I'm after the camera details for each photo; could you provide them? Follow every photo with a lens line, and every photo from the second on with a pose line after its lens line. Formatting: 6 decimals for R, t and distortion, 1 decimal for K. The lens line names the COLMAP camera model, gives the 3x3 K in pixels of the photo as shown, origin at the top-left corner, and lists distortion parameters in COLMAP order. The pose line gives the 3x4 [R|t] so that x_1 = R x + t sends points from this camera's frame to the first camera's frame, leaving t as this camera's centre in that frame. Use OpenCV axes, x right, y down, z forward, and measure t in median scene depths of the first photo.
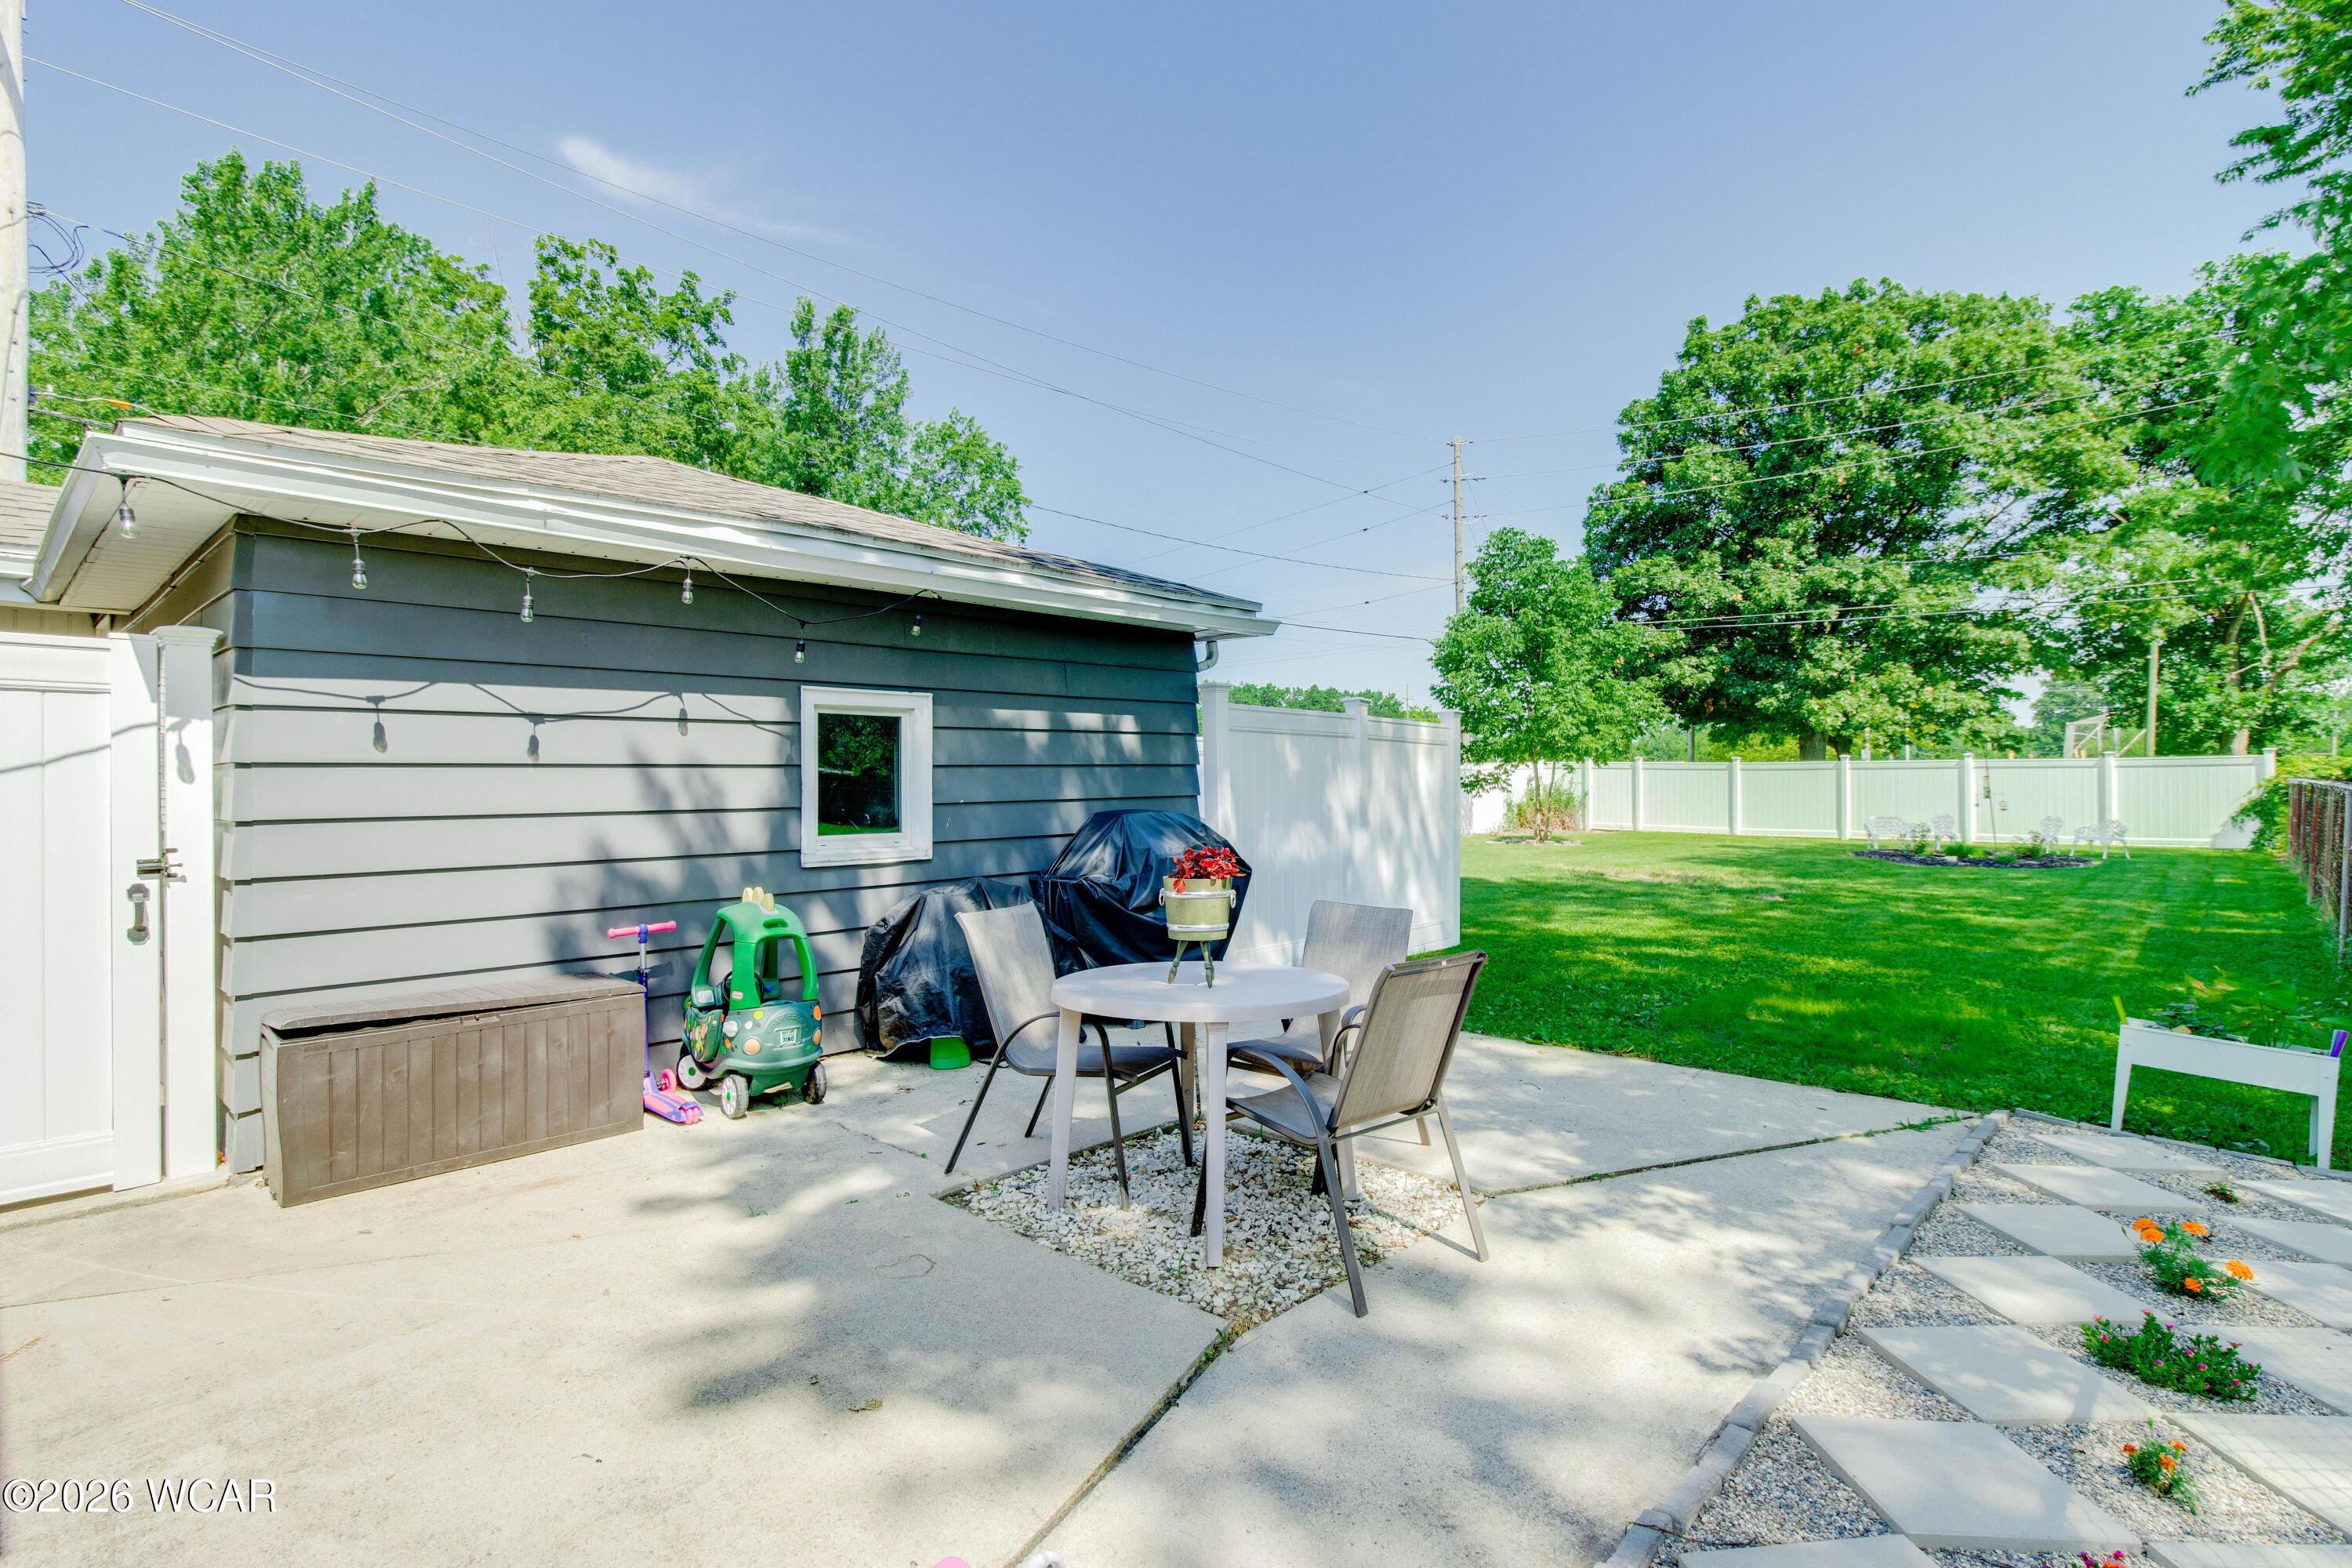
lens RADIAL K [[1121.7, 0, 1165.9], [0, 1121.7, 782.4], [0, 0, 1]] dist [0.001344, -0.003694]
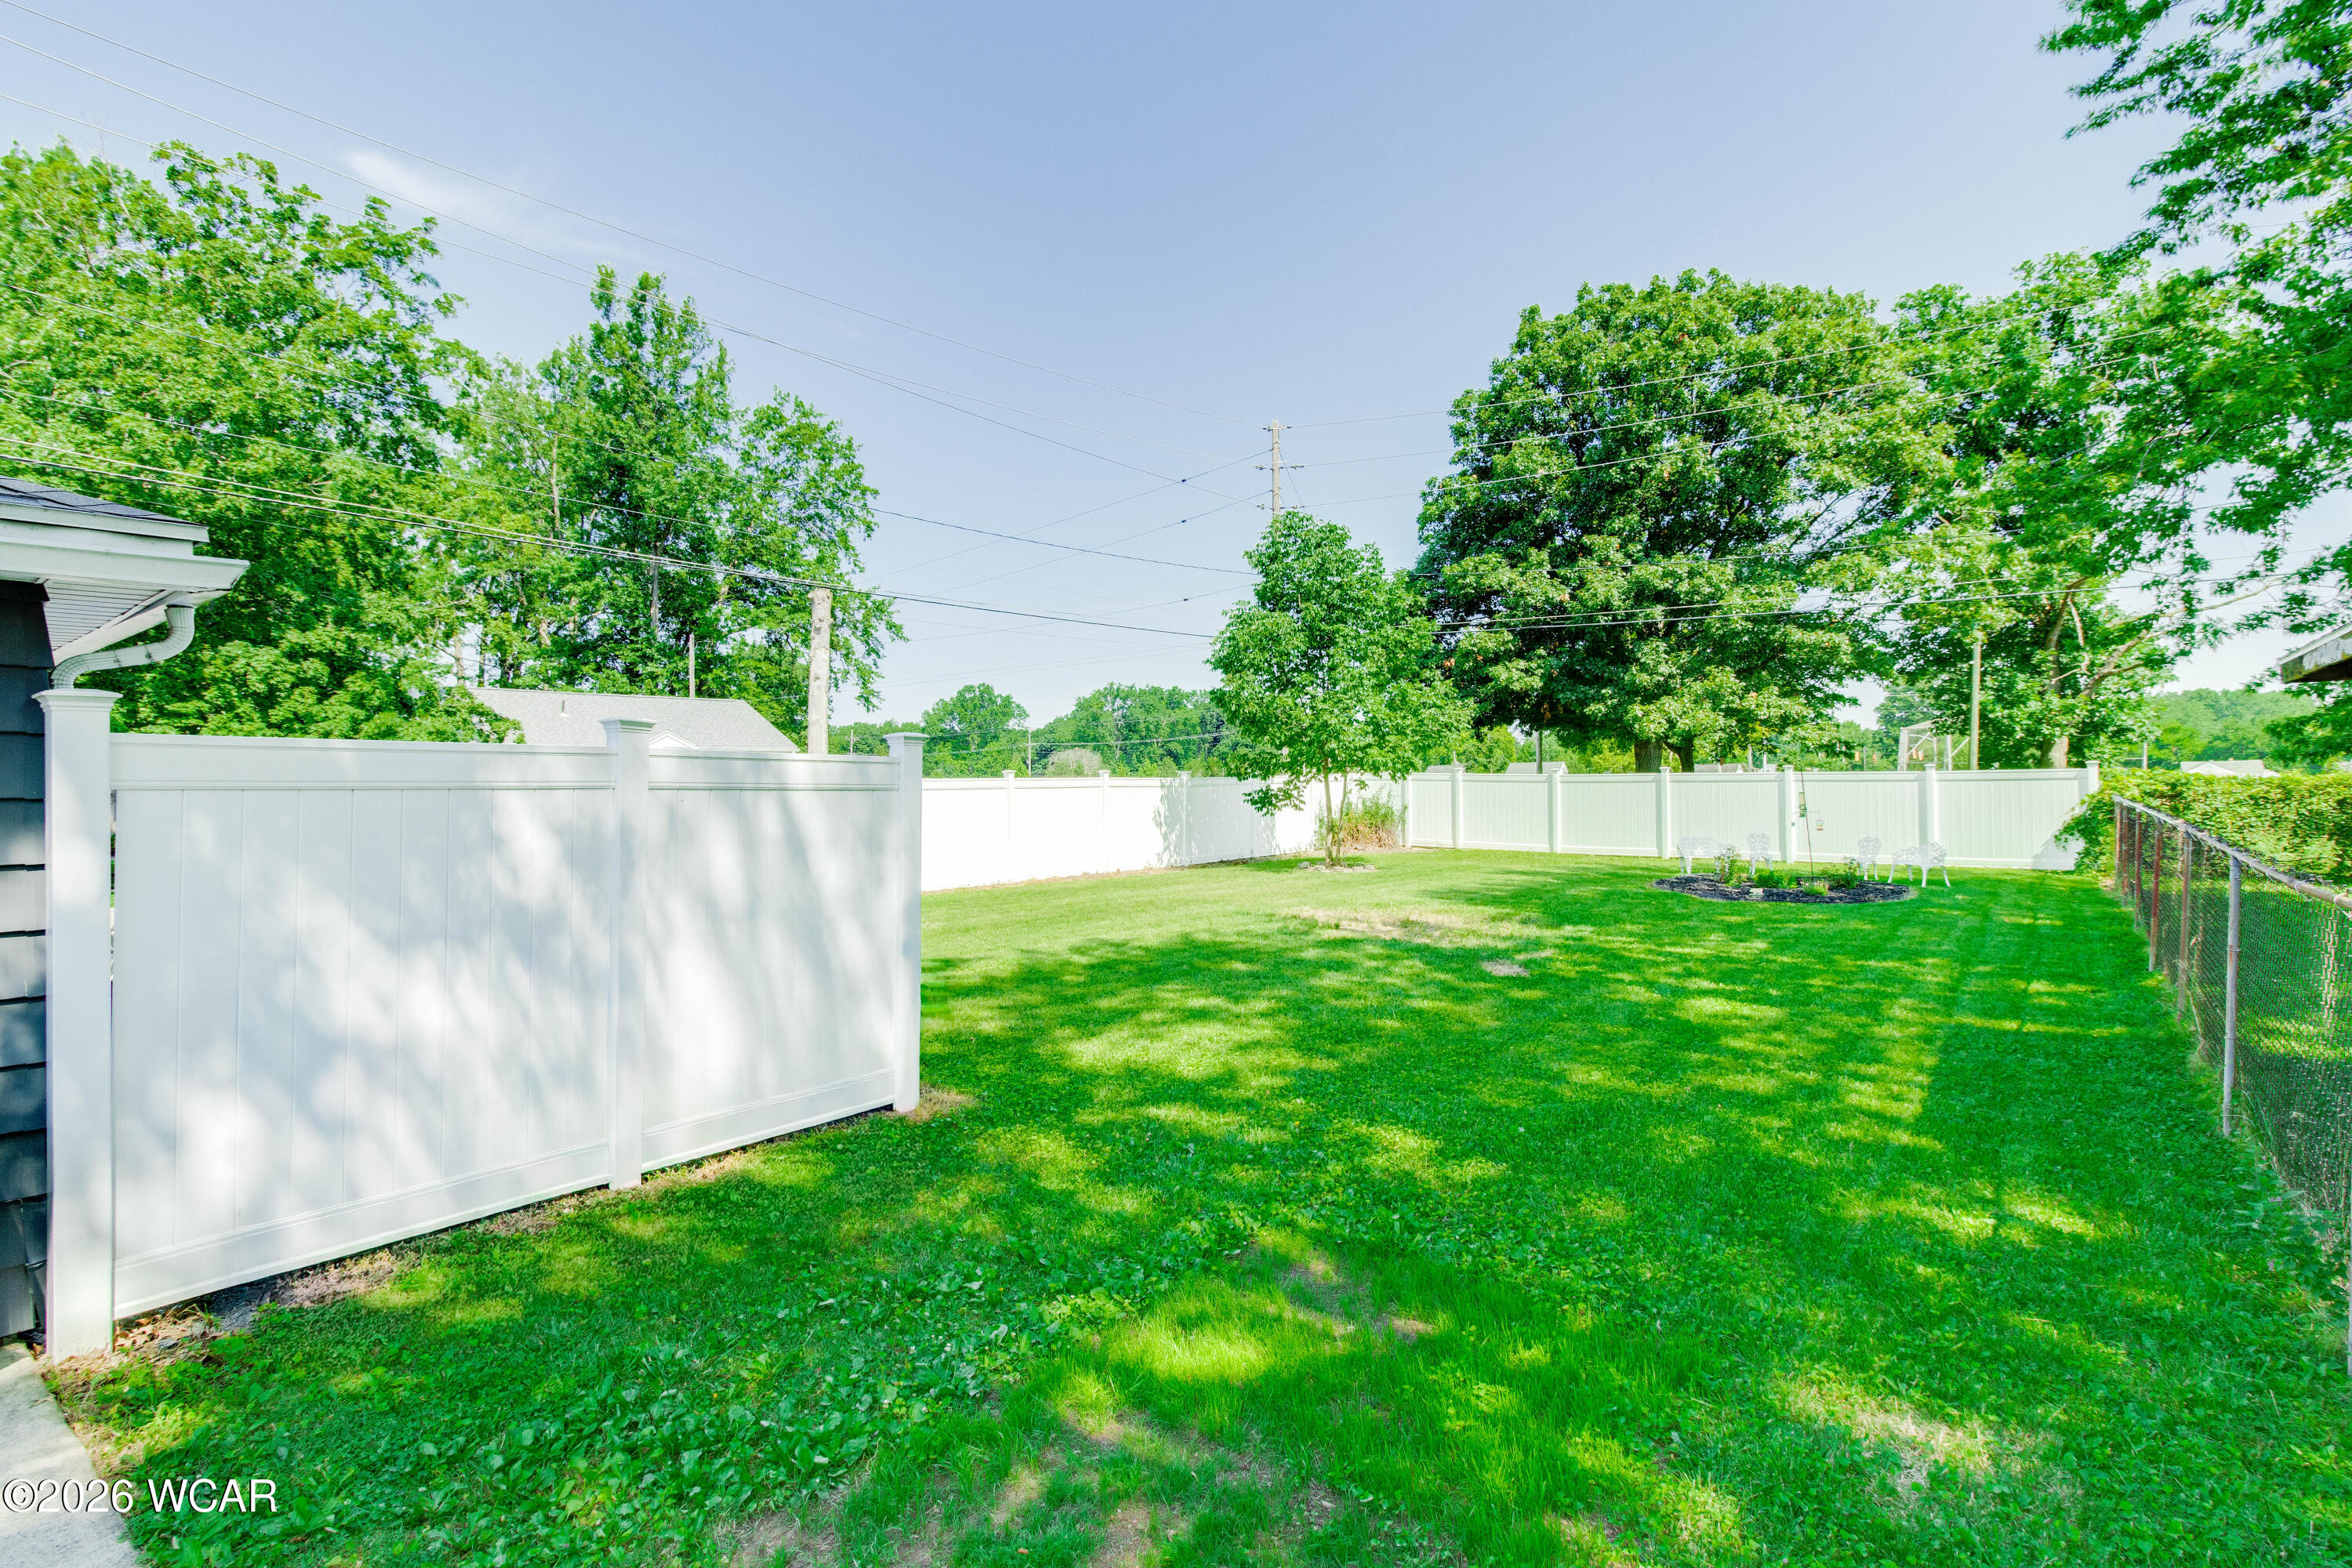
lens RADIAL K [[1089.0, 0, 1192.2], [0, 1089.0, 770.9], [0, 0, 1]] dist [0.003591, 0.001136]
pose [[0.995513, -0.003213, 0.094570, 0.112561], [0.004160, 0.999943, -0.009817, -0.011323], [-0.094533, 0.010166, 0.995470, 0.120613]]
